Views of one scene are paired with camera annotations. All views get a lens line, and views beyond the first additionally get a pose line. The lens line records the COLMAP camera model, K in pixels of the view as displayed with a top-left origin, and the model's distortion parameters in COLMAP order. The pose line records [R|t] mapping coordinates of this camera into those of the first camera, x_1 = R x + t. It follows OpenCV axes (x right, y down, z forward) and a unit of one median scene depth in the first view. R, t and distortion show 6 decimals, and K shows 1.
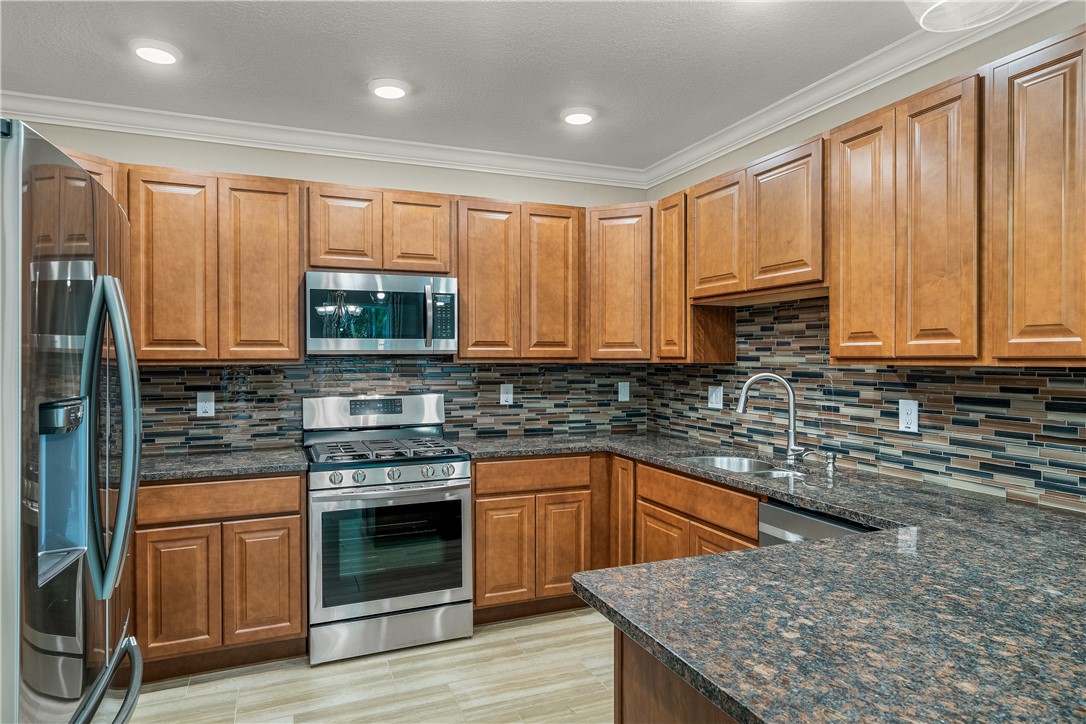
lens RADIAL K [[645.7, 0, 543.0], [0, 645.7, 362.0], [0, 0, 1]] dist [0.002515, 0.000476]
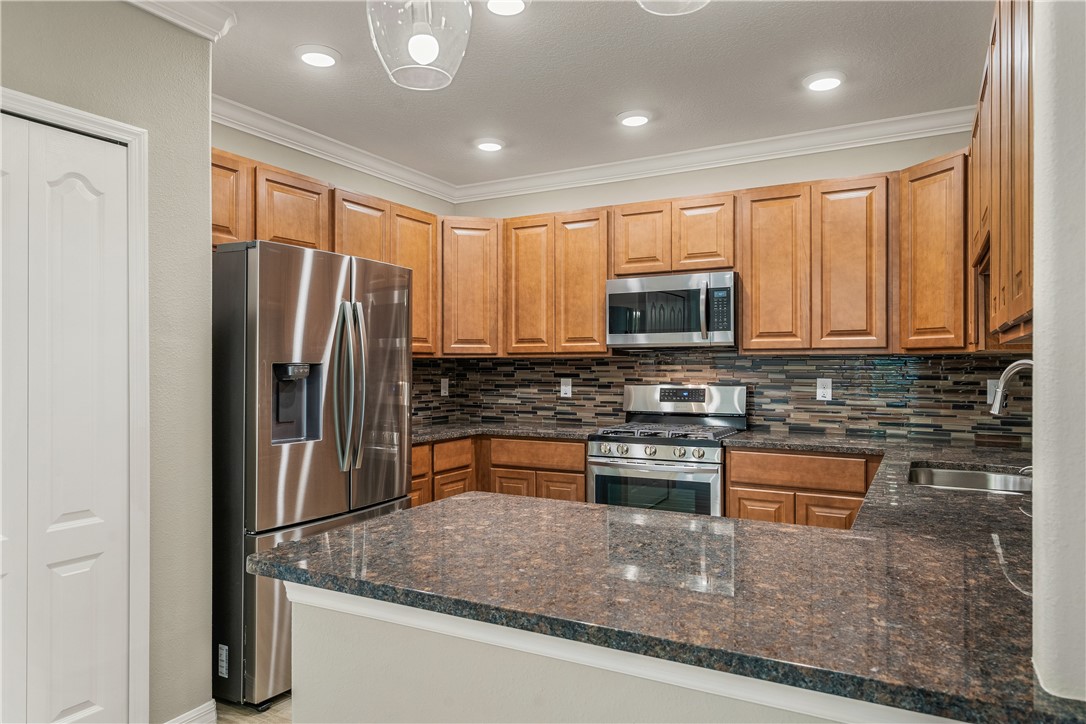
lens RADIAL K [[702.8, 0, 543.0], [0, 702.8, 362.0], [0, 0, 1]] dist [0.000241, 0.000667]
pose [[0.626480, -0.003532, -0.779429, 0.553451], [-0.004921, 0.999952, -0.008486, 0.025135], [0.779422, 0.009151, 0.626433, 0.065963]]
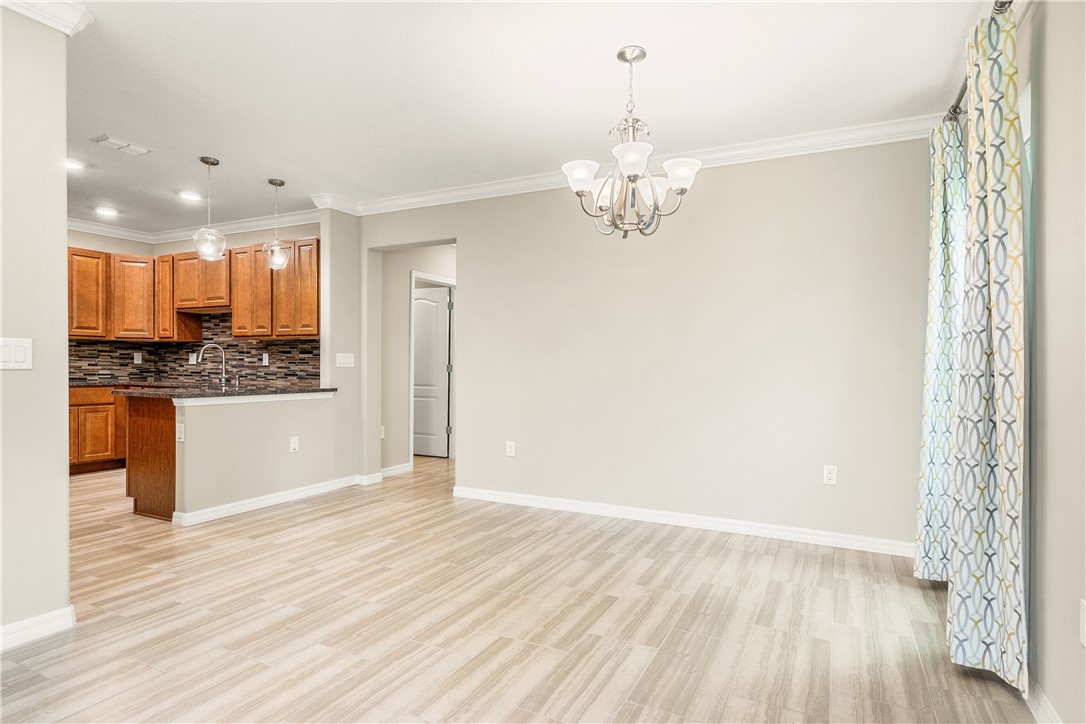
lens RADIAL K [[585.4, 0, 547.4], [0, 585.4, 373.2], [0, 0, 1]] dist [0.006143, 0.000553]
pose [[0.753484, -0.002232, 0.657463, -0.107058], [-0.004927, 0.999947, 0.009041, 0.083939], [-0.657448, -0.010051, 0.753433, -1.172519]]
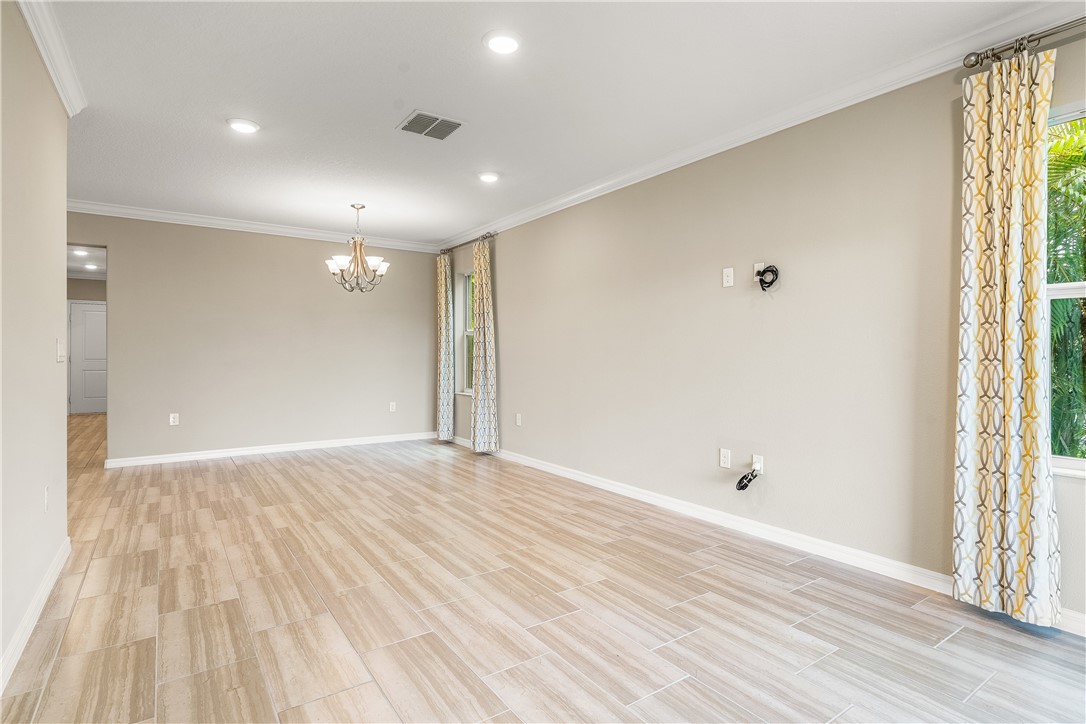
lens RADIAL K [[534.5, 0, 545.5], [0, 534.5, 366.3], [0, 0, 1]] dist [0.002685, 0.001478]
pose [[-0.228310, -0.016471, 0.973449, -1.157131], [0.005564, 0.999818, 0.018222, 0.085351], [-0.973572, 0.009577, -0.228177, -0.805694]]
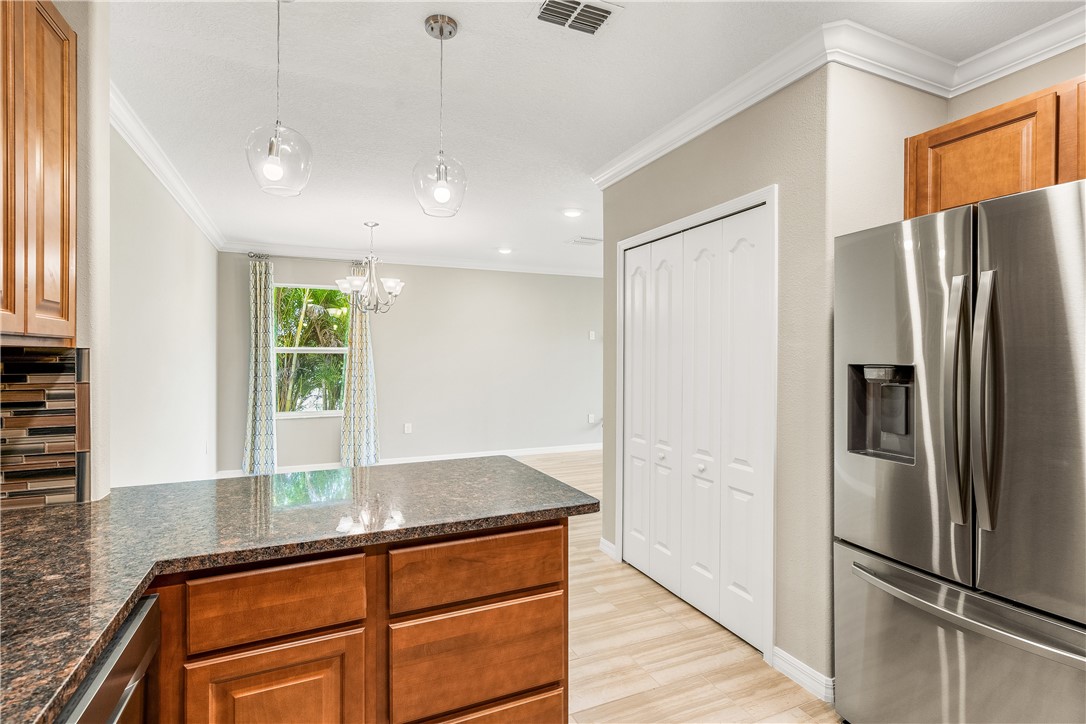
lens RADIAL K [[517.1, 0, 544.1], [0, 517.1, 360.7], [0, 0, 1]] dist [-0.000190, 0.001770]
pose [[-0.999578, 0.000598, -0.029027, 0.079357], [0.000220, 0.999915, 0.013022, 0.010171], [0.029032, 0.013010, -0.999494, 0.856586]]
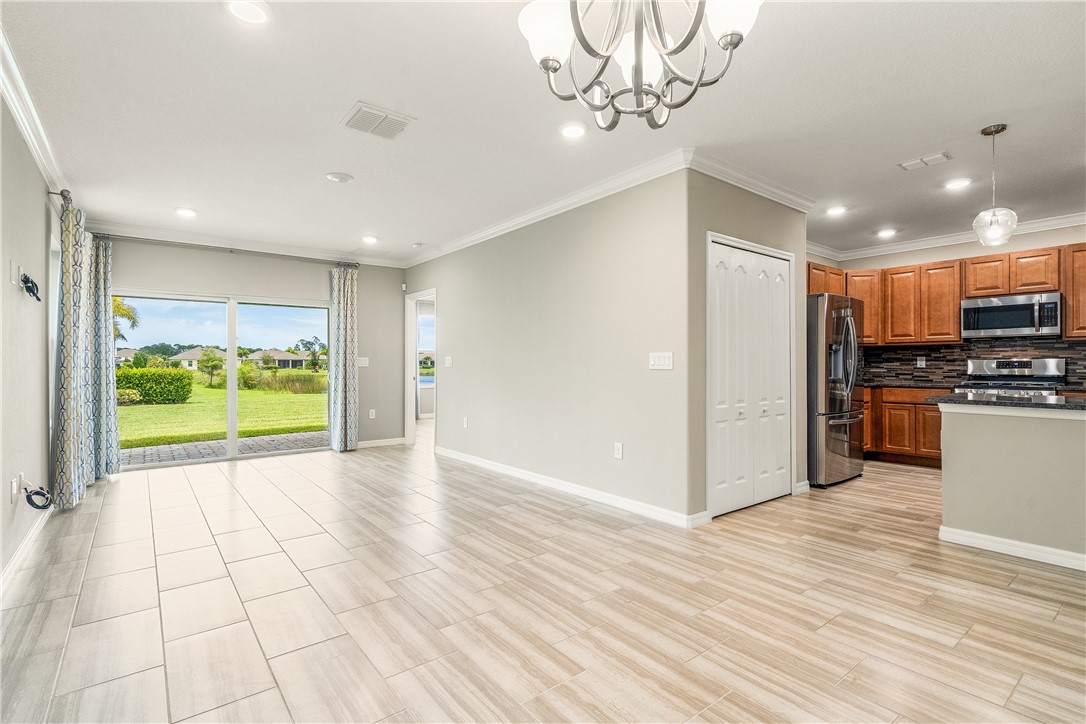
lens RADIAL K [[517.1, 0, 544.1], [0, 517.1, 360.7], [0, 0, 1]] dist [-0.000190, 0.001770]
pose [[0.273452, -0.004839, -0.961873, 0.874300], [-0.005769, 0.999961, -0.006671, 0.079278], [0.961868, 0.007373, 0.273414, -0.791049]]
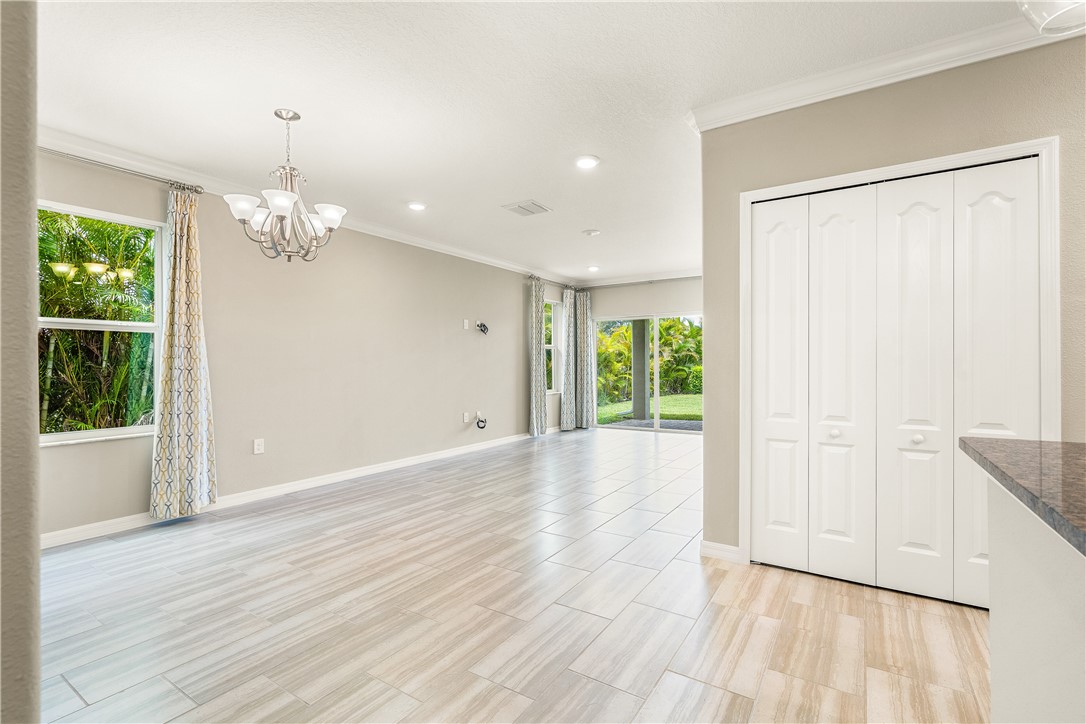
lens RADIAL K [[490.0, 0, 542.3], [0, 490.0, 365.6], [0, 0, 1]] dist [0.000582, 0.000263]
pose [[-0.821793, 0.006422, -0.569750, 0.650251], [0.001517, 0.999958, 0.009083, 0.074093], [0.569784, 0.006600, -0.821768, 0.337425]]
